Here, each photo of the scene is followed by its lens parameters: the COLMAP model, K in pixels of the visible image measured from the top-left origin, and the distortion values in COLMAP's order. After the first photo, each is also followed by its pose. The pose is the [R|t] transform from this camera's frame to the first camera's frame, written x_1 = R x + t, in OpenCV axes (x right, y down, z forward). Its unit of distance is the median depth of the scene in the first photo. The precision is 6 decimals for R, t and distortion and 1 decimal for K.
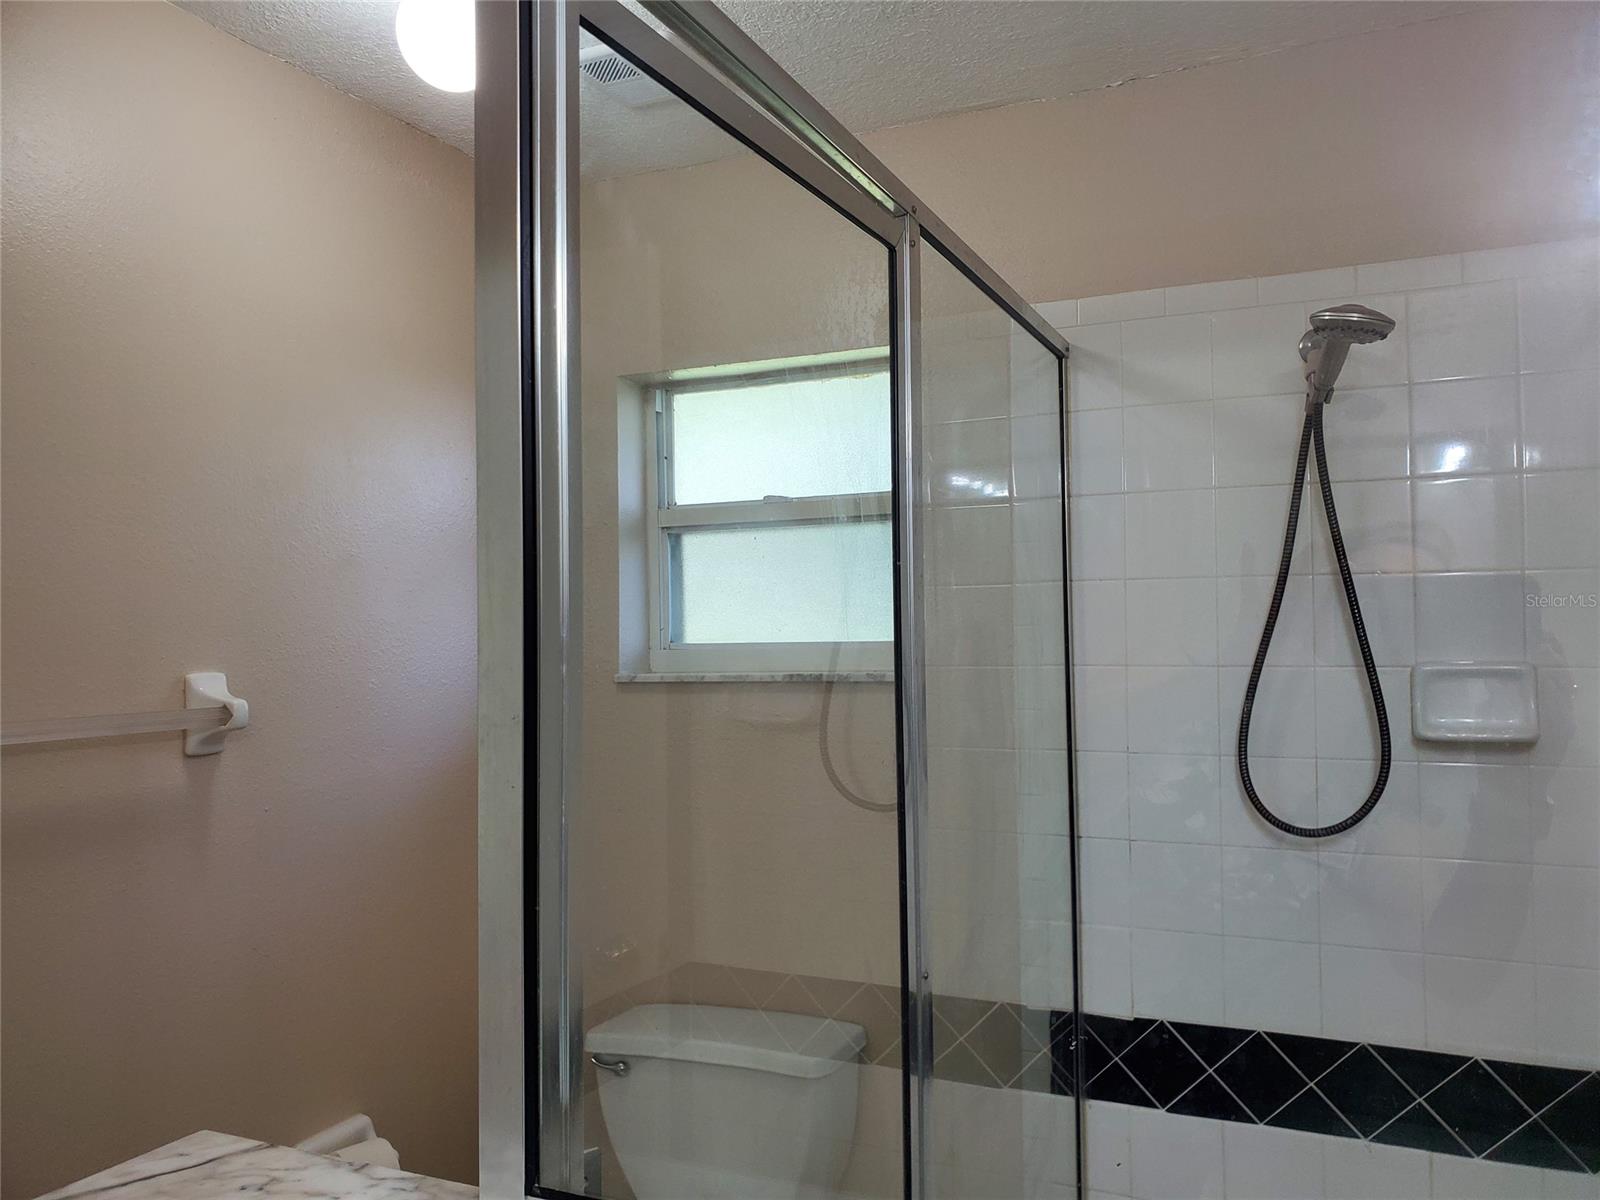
lens RADIAL K [[1256.3, 0, 775.9], [0, 1256.3, 597.7], [0, 0, 1]] dist [0.020092, -0.003230]
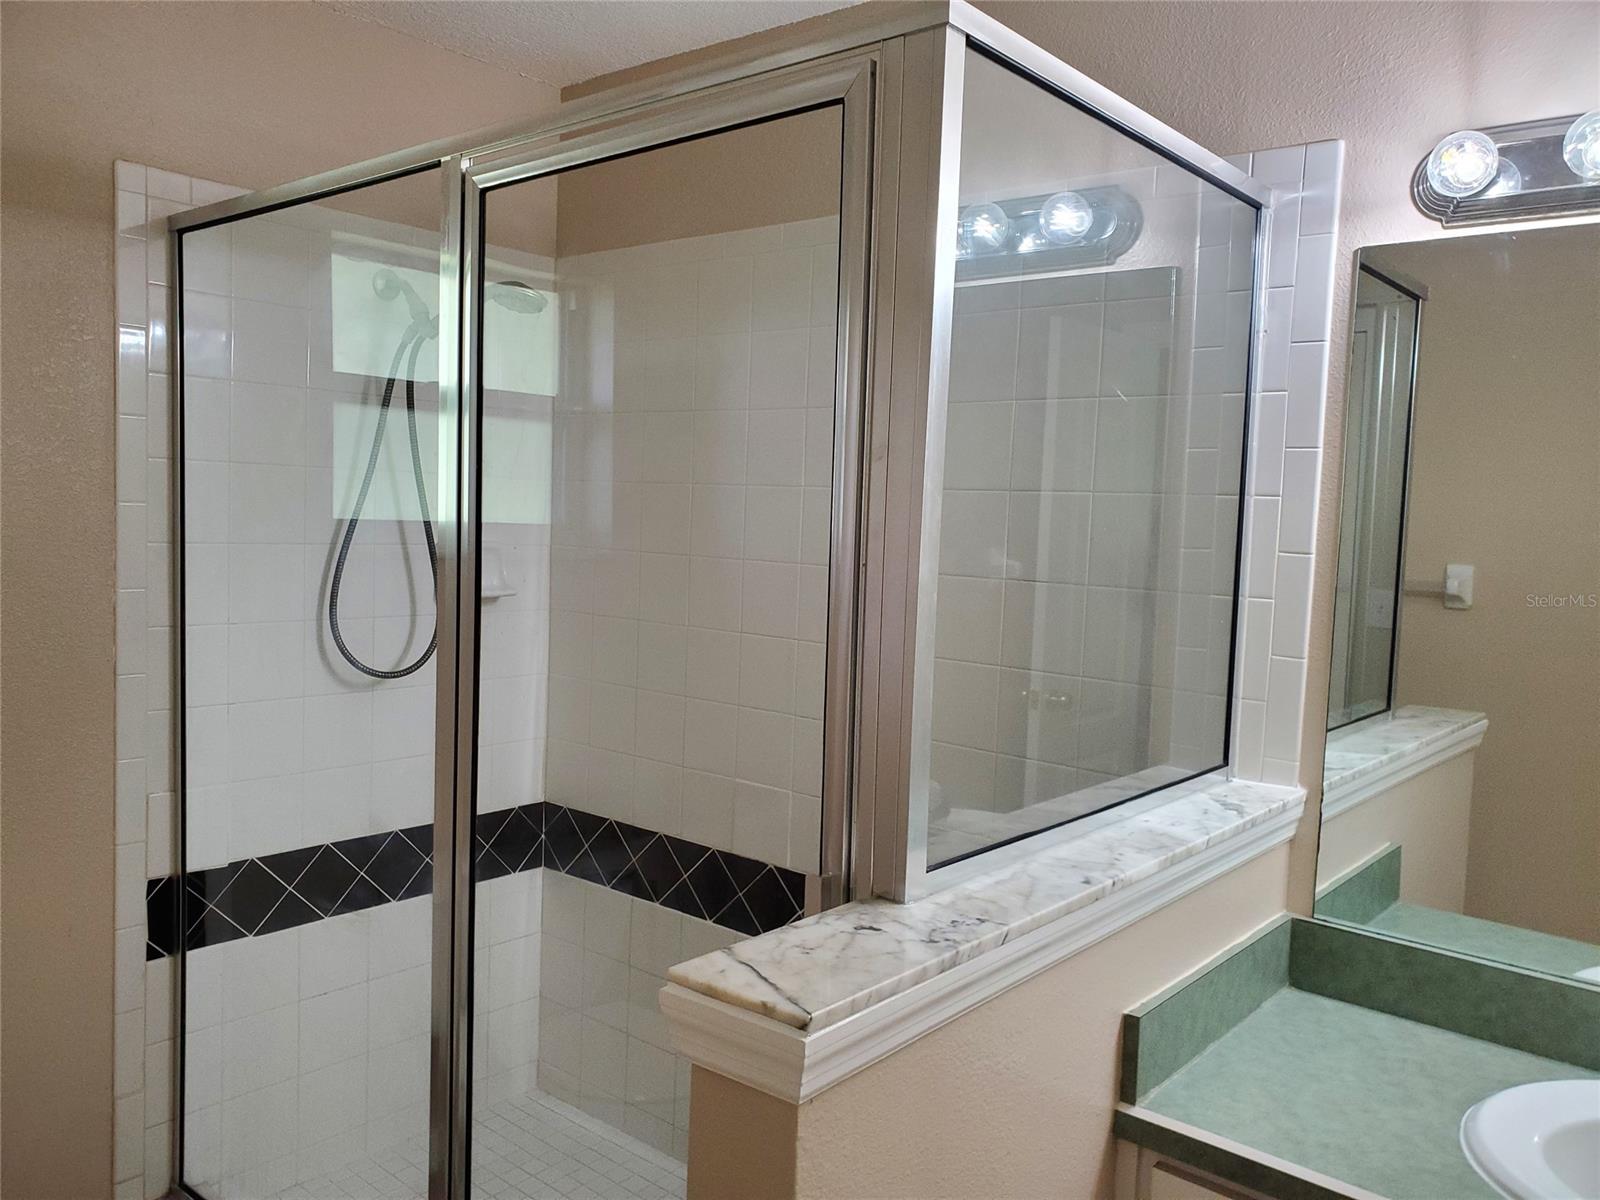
lens RADIAL K [[1256.3, 0, 775.9], [0, 1256.3, 597.7], [0, 0, 1]] dist [0.020092, -0.003230]
pose [[0.287428, -0.041392, 0.956907, -0.439661], [-0.061748, 0.996187, 0.061638, 0.005014], [-0.955810, -0.076804, 0.283777, 0.181189]]
